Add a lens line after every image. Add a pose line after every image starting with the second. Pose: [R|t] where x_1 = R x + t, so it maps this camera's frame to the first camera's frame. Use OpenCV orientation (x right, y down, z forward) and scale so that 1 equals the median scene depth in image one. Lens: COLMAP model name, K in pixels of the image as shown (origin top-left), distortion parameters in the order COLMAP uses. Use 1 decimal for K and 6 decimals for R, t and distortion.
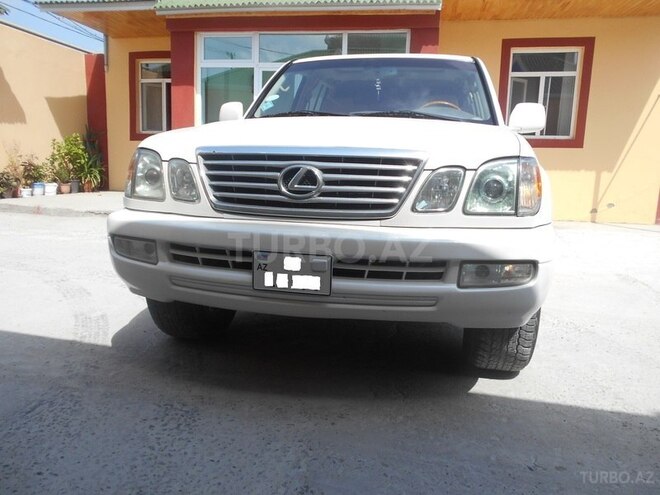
lens RADIAL K [[511.7, 0, 330.0], [0, 511.7, 247.5], [0, 0, 1]] dist [0.011467, 0.001824]
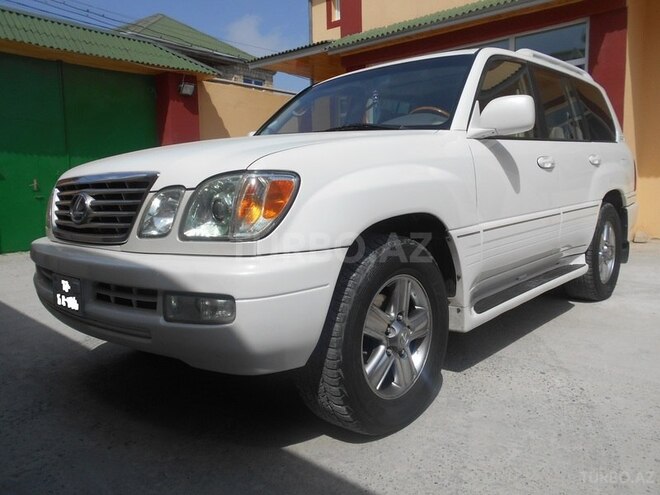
lens RADIAL K [[511.7, 0, 330.0], [0, 511.7, 247.5], [0, 0, 1]] dist [-0.007539, -0.005824]
pose [[0.862913, 0.006694, -0.505308, 0.914584], [-0.028611, 0.998956, -0.035624, -0.025176], [0.504541, 0.045198, 0.862204, 0.352966]]
